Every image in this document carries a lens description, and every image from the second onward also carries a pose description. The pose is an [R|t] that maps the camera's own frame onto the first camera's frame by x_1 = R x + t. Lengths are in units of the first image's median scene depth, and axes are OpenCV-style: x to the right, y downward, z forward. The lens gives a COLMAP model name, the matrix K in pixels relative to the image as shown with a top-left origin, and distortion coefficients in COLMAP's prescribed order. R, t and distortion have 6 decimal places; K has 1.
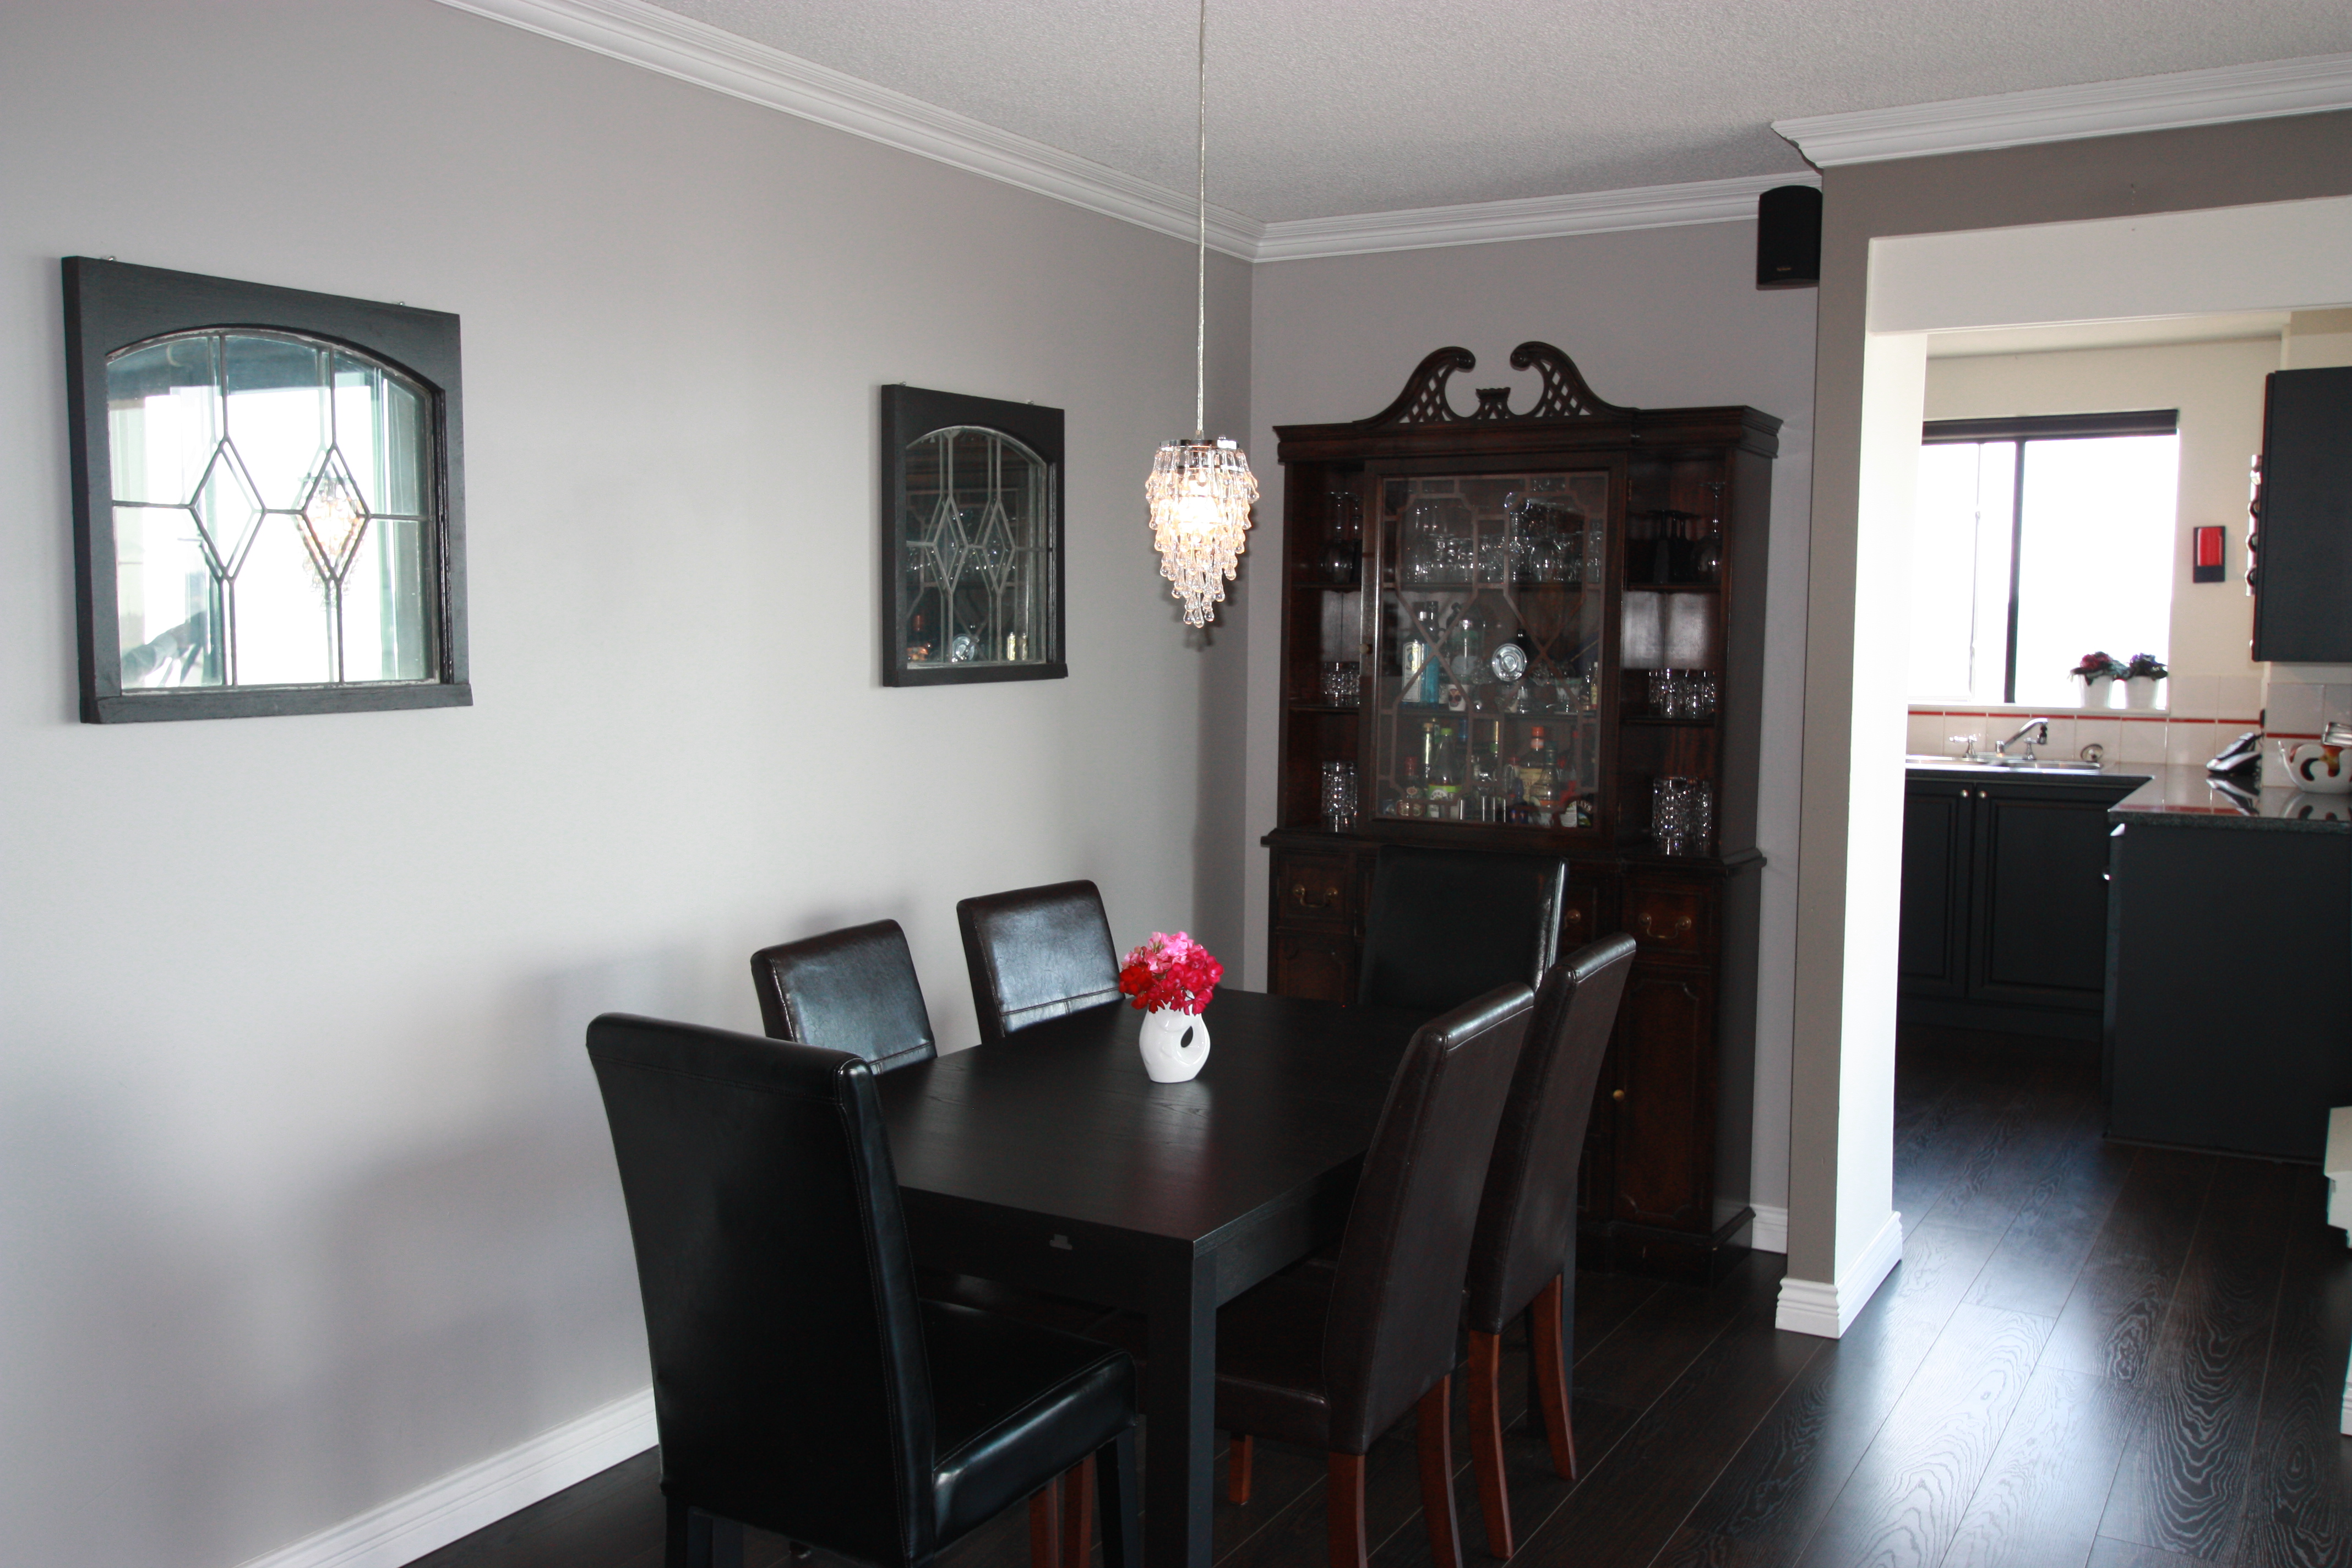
lens RADIAL K [[2079.3, 0, 1166.5], [0, 2079.3, 790.0], [0, 0, 1]] dist [0.020020, 0.032039]
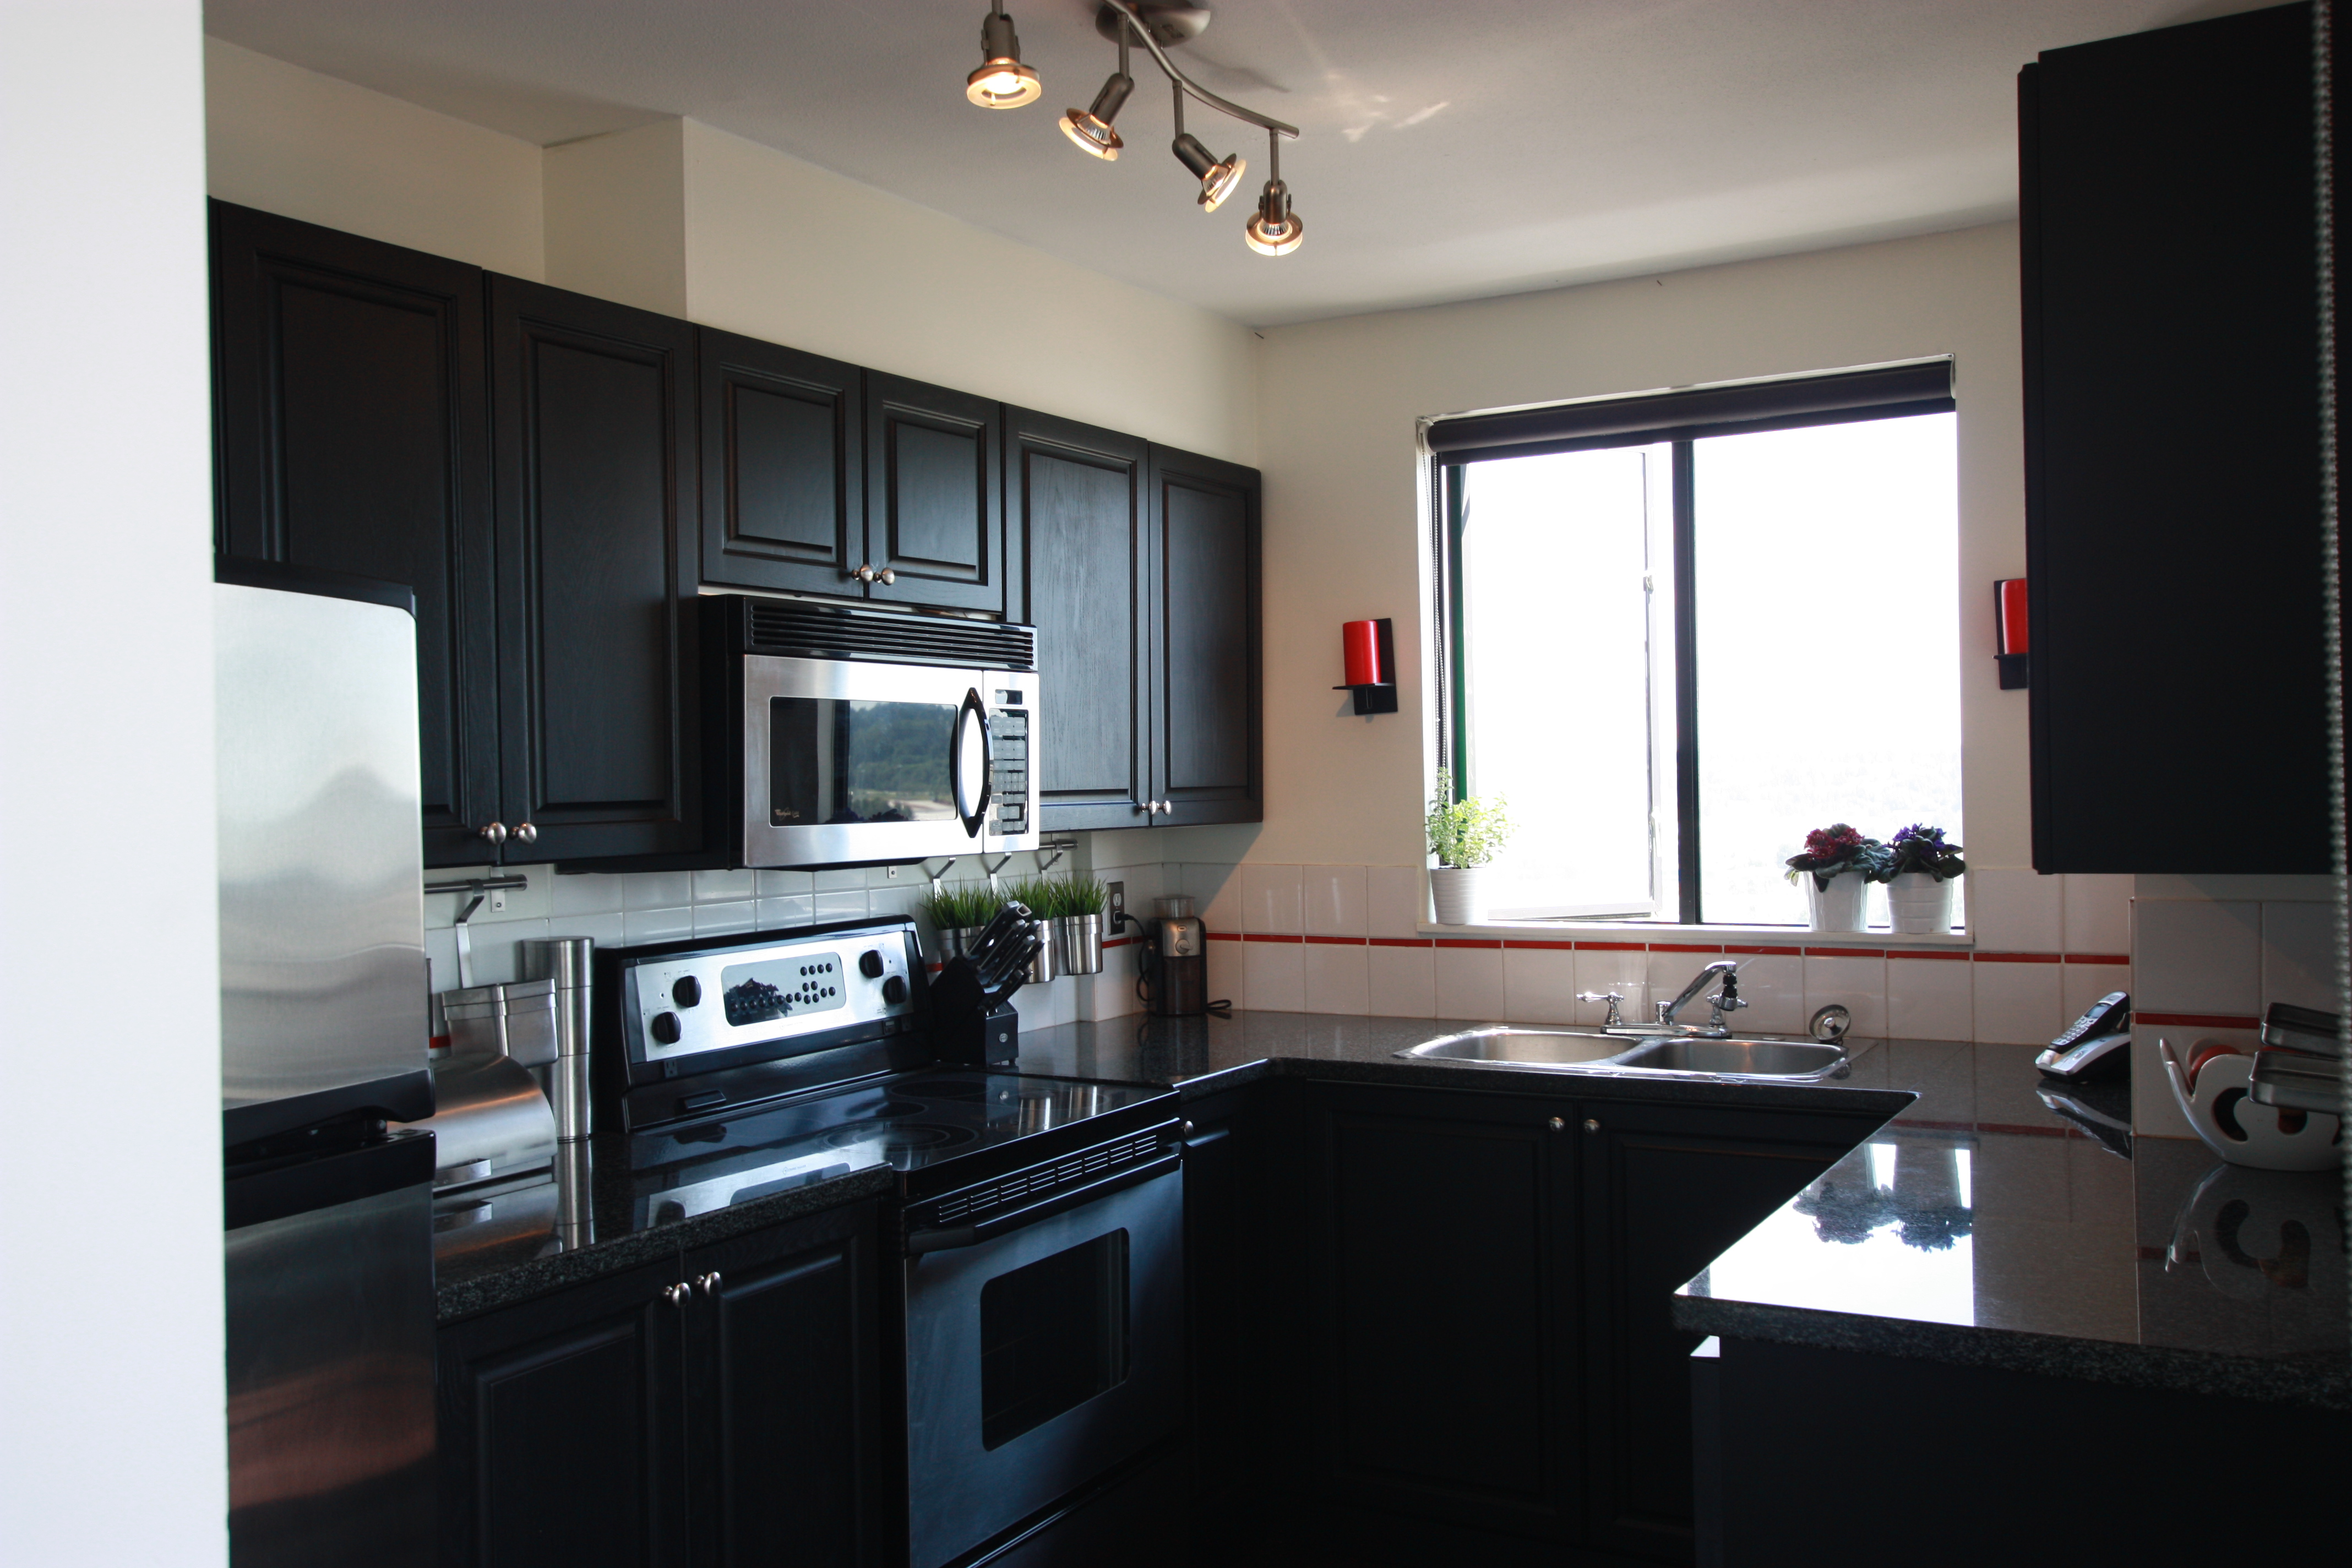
lens RADIAL K [[2079.3, 0, 1179.6], [0, 2079.3, 773.1], [0, 0, 1]] dist [0.020020, 0.032039]
pose [[0.999594, -0.025035, 0.013637, 0.277993], [0.026114, 0.995977, -0.085721, -0.039086], [-0.011436, 0.086042, 0.996226, 0.487742]]
